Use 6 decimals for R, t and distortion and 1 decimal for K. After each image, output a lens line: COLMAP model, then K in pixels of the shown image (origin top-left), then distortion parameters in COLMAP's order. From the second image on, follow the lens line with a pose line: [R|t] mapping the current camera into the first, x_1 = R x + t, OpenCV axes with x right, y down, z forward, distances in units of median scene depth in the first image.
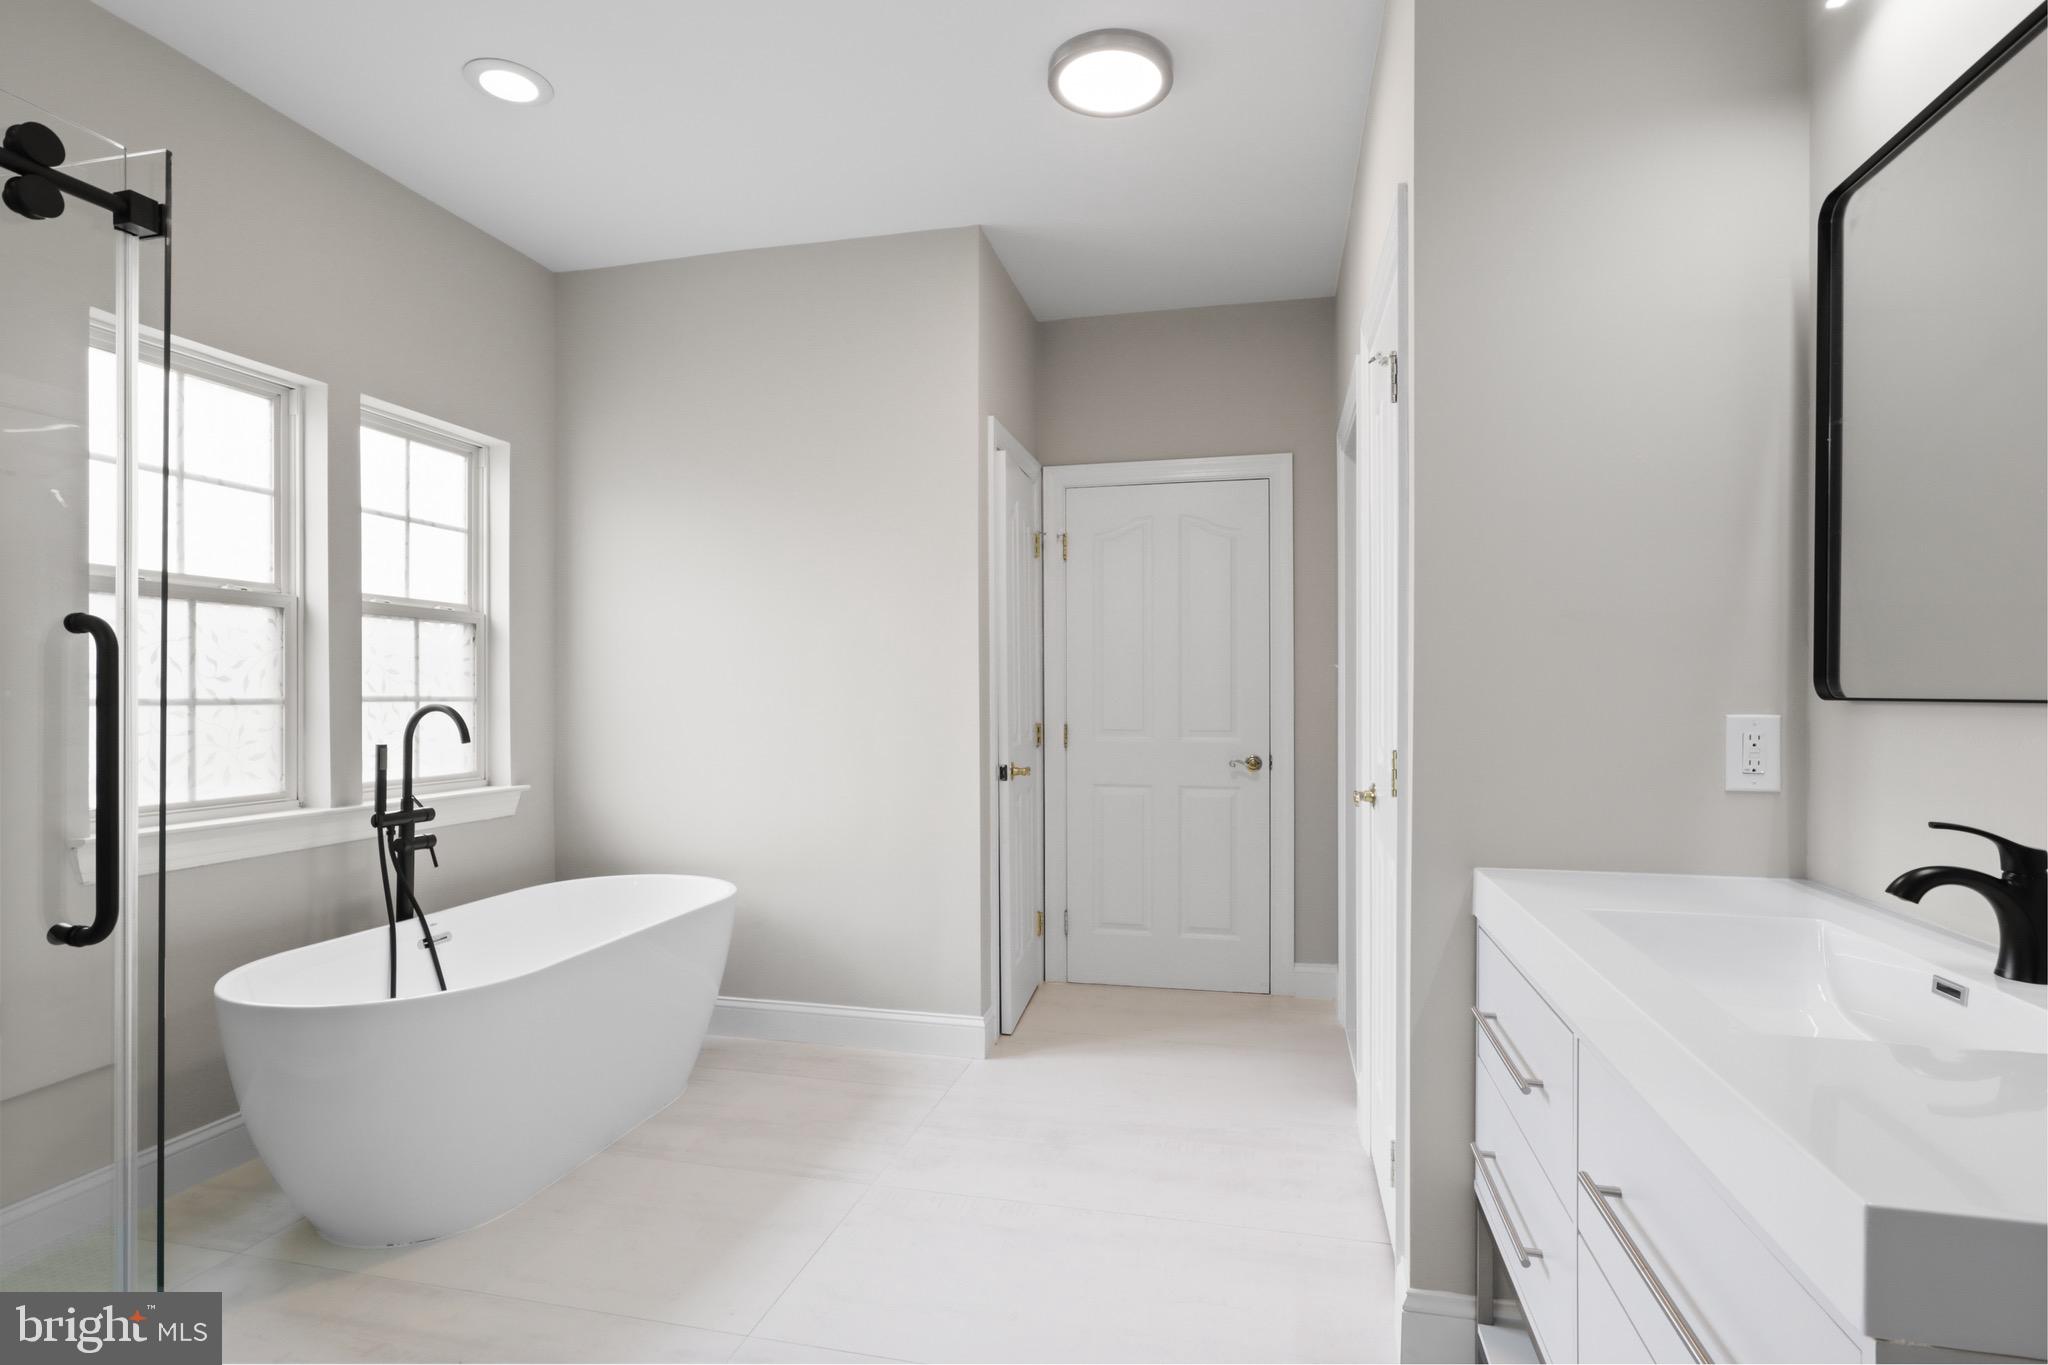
lens RADIAL K [[1024.5, 0, 1023.2], [0, 1024.5, 692.8], [0, 0, 1]] dist [-0.013015, 0.007690]
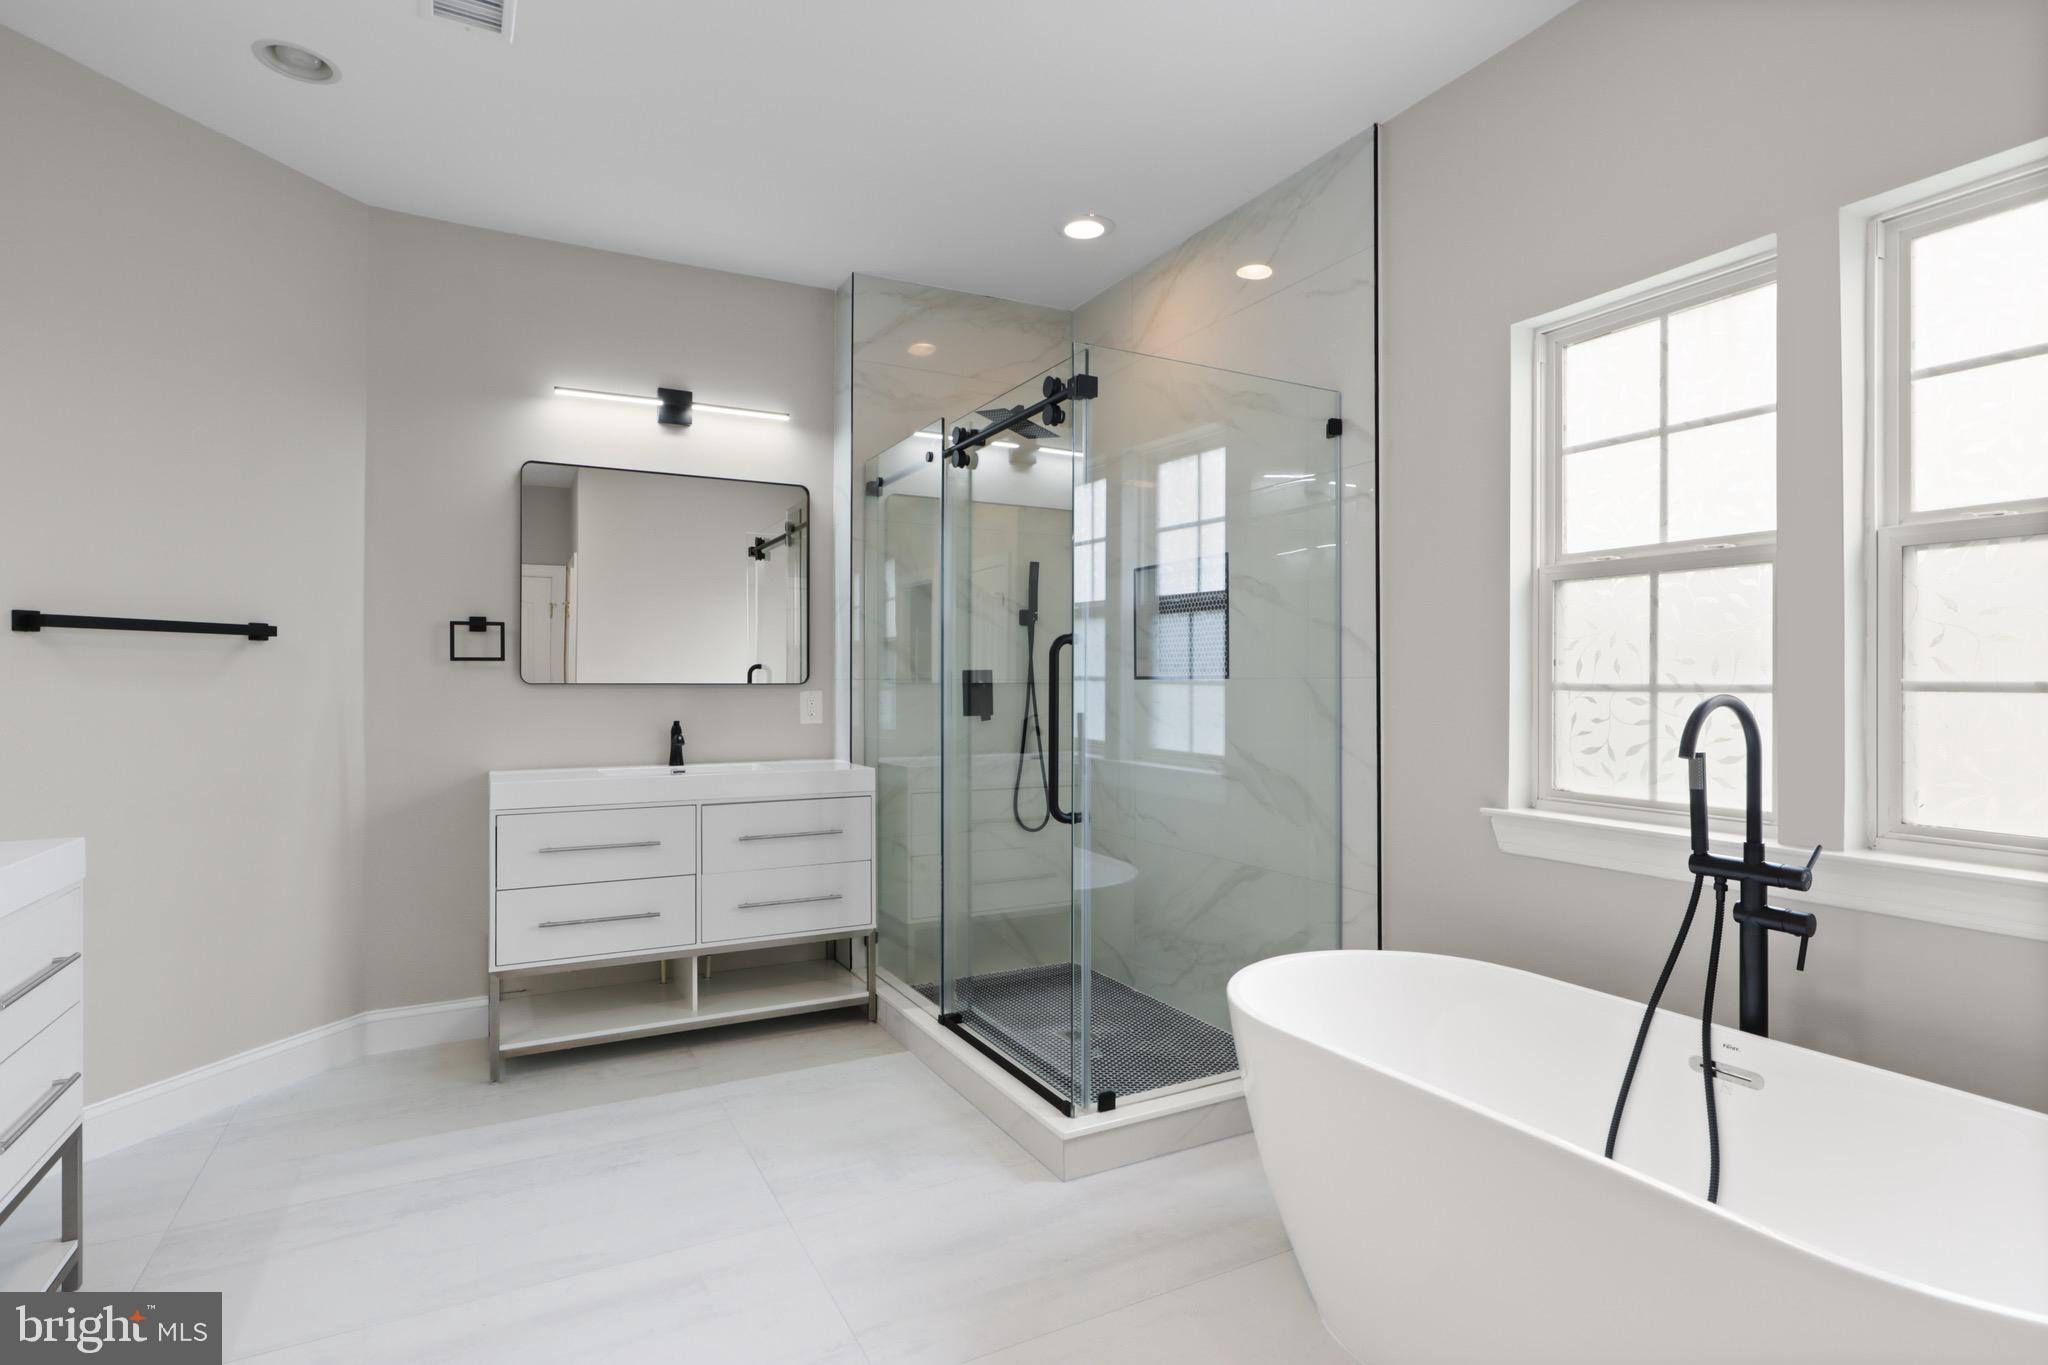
lens RADIAL K [[1024.5, 0, 1022.4], [0, 1024.5, 673.3], [0, 0, 1]] dist [-0.013015, 0.007690]
pose [[-0.753575, 0.004380, -0.657348, 0.166814], [0.007104, 0.999974, -0.001481, -0.005568], [0.657324, -0.005786, -0.753586, 1.209874]]
